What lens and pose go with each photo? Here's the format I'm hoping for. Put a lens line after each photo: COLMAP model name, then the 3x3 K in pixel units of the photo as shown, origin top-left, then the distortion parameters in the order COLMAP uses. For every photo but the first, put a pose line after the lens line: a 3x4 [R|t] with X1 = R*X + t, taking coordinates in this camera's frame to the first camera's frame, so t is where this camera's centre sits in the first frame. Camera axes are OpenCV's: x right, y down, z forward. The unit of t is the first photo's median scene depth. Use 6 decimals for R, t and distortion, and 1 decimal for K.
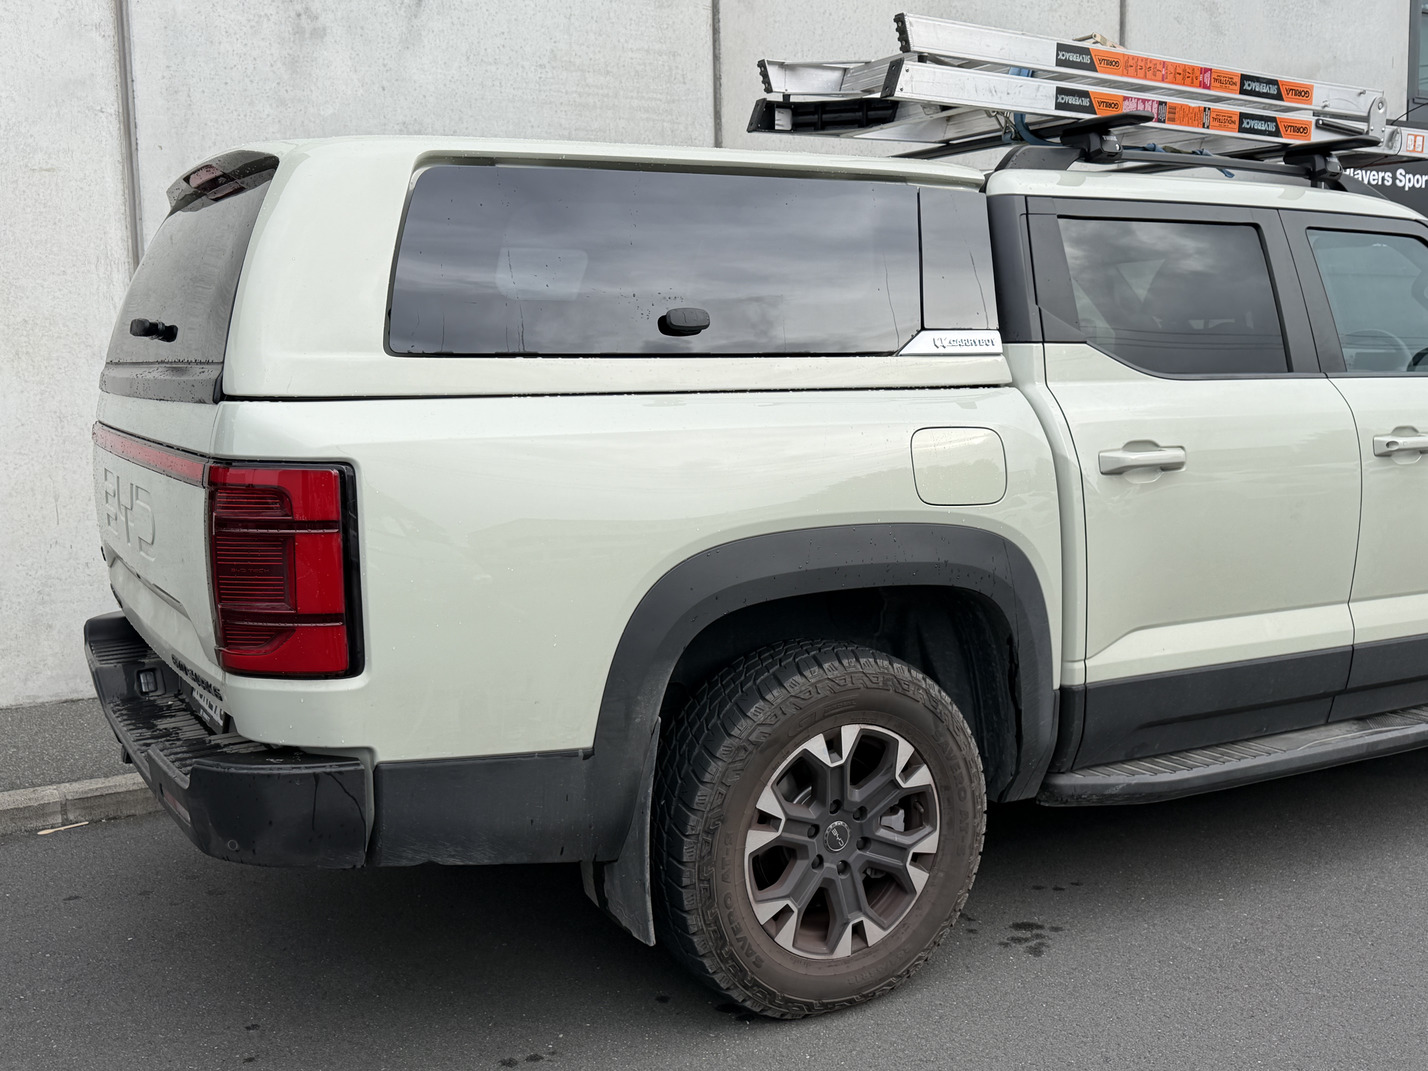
lens RADIAL K [[1412.6, 0, 707.2], [0, 1412.6, 542.3], [0, 0, 1]] dist [0.191146, -0.418379]
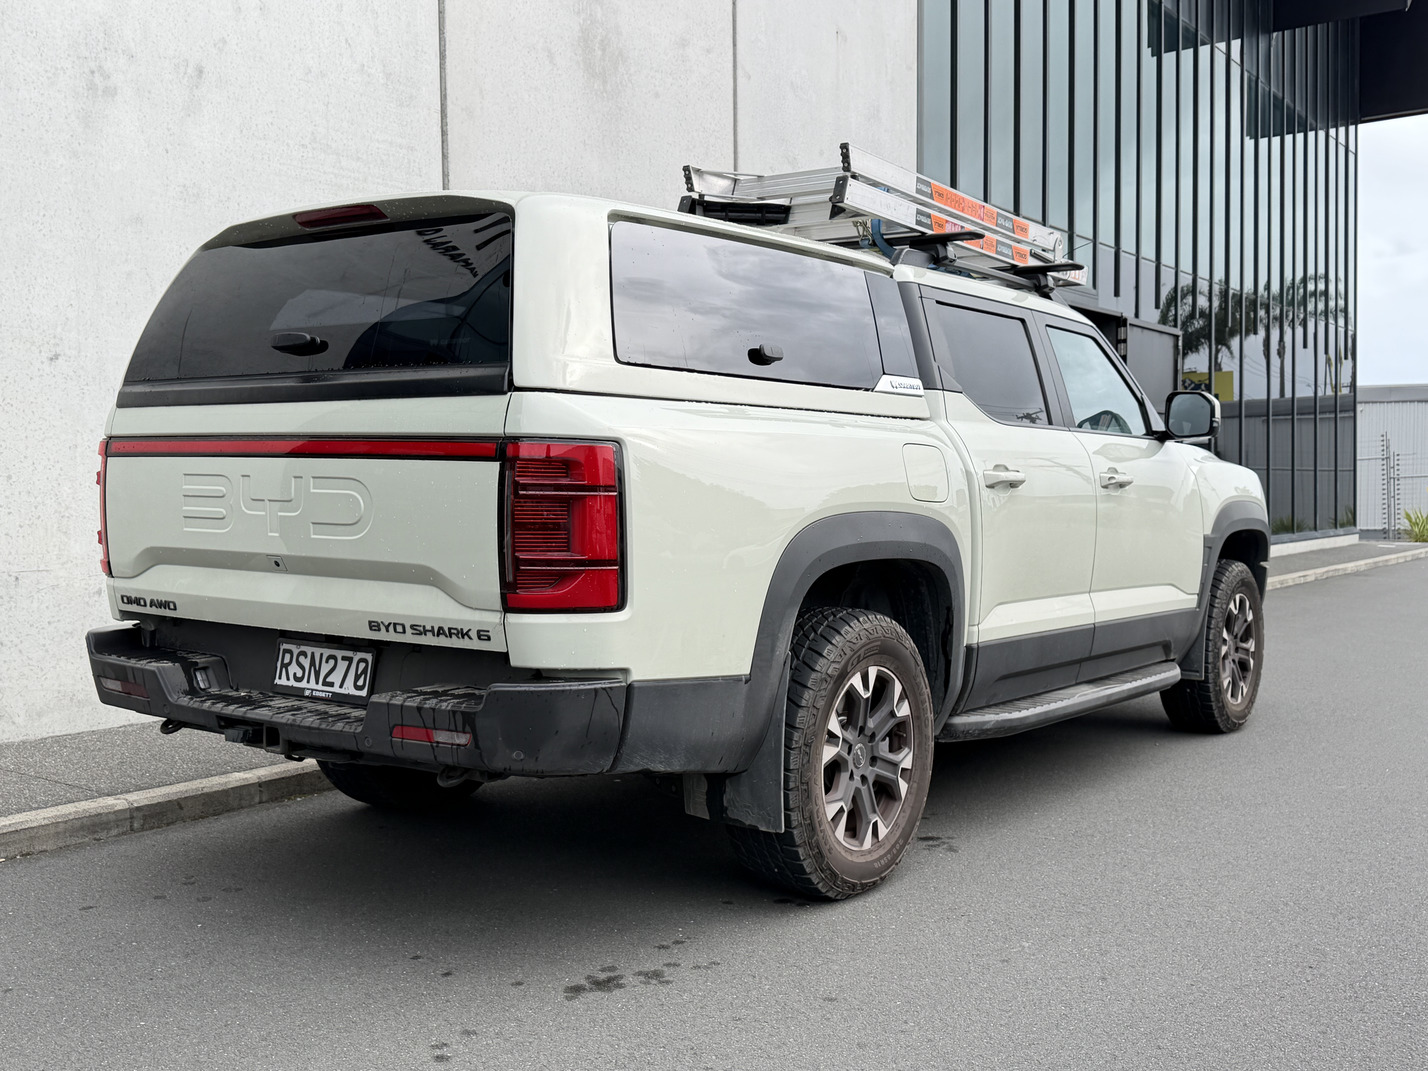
lens RADIAL K [[1455.3, 0, 713.4], [0, 1455.3, 537.8], [0, 0, 1]] dist [0.166725, -0.319807]
pose [[0.912455, -0.001569, 0.409174, -0.531365], [0.038726, 0.995835, -0.082541, 0.105659], [-0.407340, 0.091161, 0.908715, -0.159173]]
